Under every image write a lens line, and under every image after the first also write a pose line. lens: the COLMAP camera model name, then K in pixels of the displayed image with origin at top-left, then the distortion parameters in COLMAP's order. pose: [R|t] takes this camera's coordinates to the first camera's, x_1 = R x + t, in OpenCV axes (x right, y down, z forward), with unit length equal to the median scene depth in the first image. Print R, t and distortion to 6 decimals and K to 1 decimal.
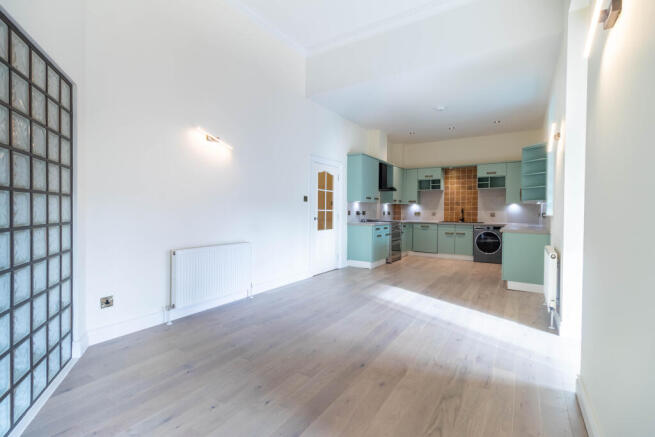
lens RADIAL K [[300.9, 0, 327.8], [0, 300.9, 215.8], [0, 0, 1]] dist [0.002919, 0.001051]
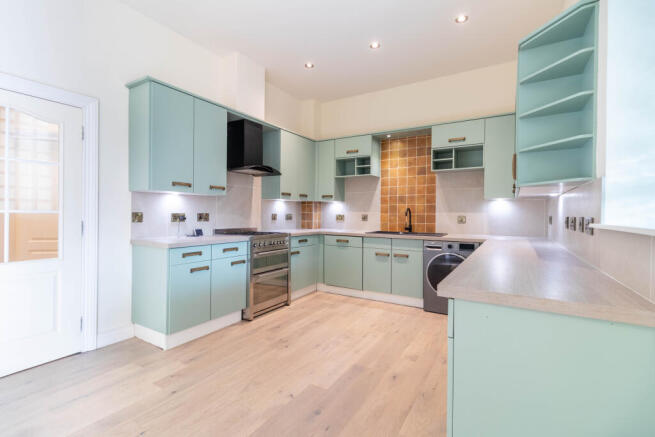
lens RADIAL K [[300.9, 0, 327.5], [0, 300.9, 217.4], [0, 0, 1]] dist [0.002919, 0.001051]
pose [[0.999657, -0.001442, 0.026135, 0.294448], [0.001516, 0.999995, -0.002795, -0.006795], [-0.026131, 0.002834, 0.999655, 0.469017]]
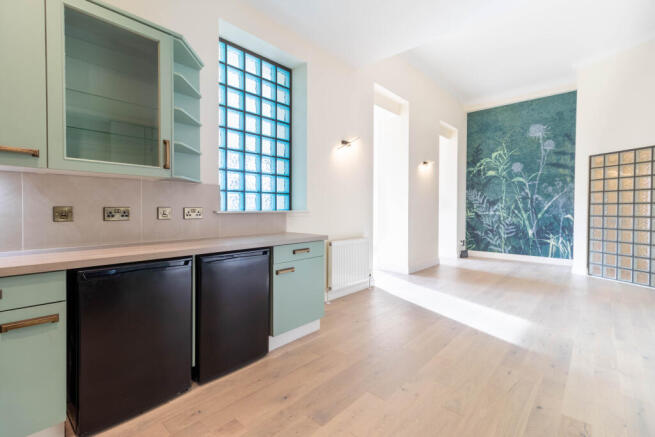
lens RADIAL K [[300.9, 0, 325.9], [0, 300.9, 214.6], [0, 0, 1]] dist [0.002919, 0.001051]
pose [[-0.986497, -0.015343, 0.163057, 0.295795], [-0.009505, 0.999288, 0.036523, -0.013318], [-0.163501, 0.034480, -0.985940, 1.001431]]
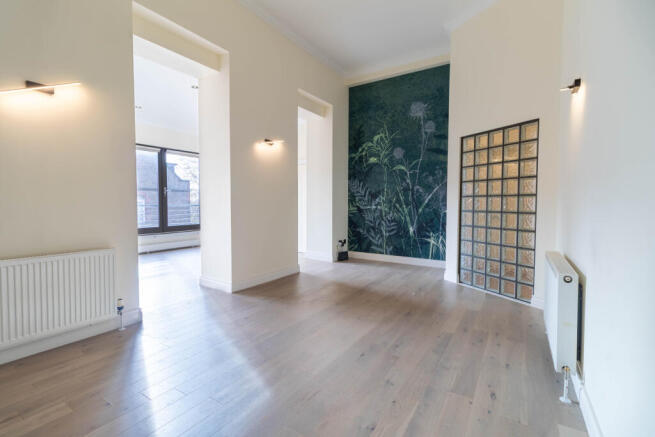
lens RADIAL K [[300.9, 0, 326.1], [0, 300.9, 213.9], [0, 0, 1]] dist [0.002919, 0.001051]
pose [[-0.999896, -0.013669, -0.004534, 0.057522], [-0.013891, 0.998486, 0.053219, -0.011743], [0.003799, 0.053276, -0.998573, 0.775129]]
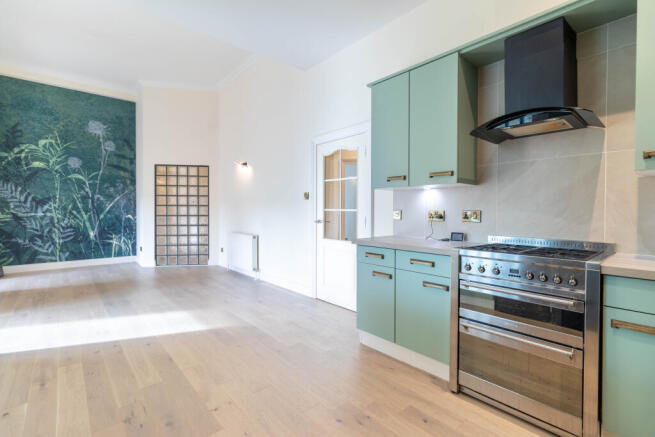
lens RADIAL K [[300.9, 0, 326.7], [0, 300.9, 215.1], [0, 0, 1]] dist [0.002919, 0.001051]
pose [[-0.275686, 0.002328, -0.961245, 0.474453], [-0.022129, 0.999717, 0.008768, -0.009097], [0.960993, 0.023689, -0.275557, 0.881723]]
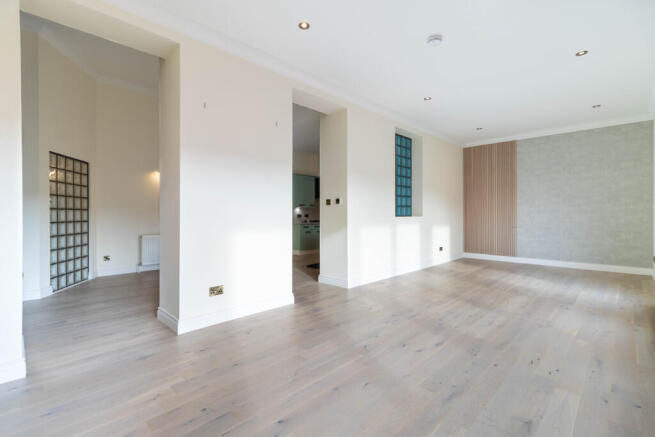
lens RADIAL K [[300.9, 0, 326.8], [0, 300.9, 214.9], [0, 0, 1]] dist [0.002919, 0.001051]
pose [[0.978644, -0.010563, -0.205289, 0.459171], [0.007507, 0.999849, -0.015657, 0.007890], [0.205423, 0.013782, 0.978576, -0.290441]]
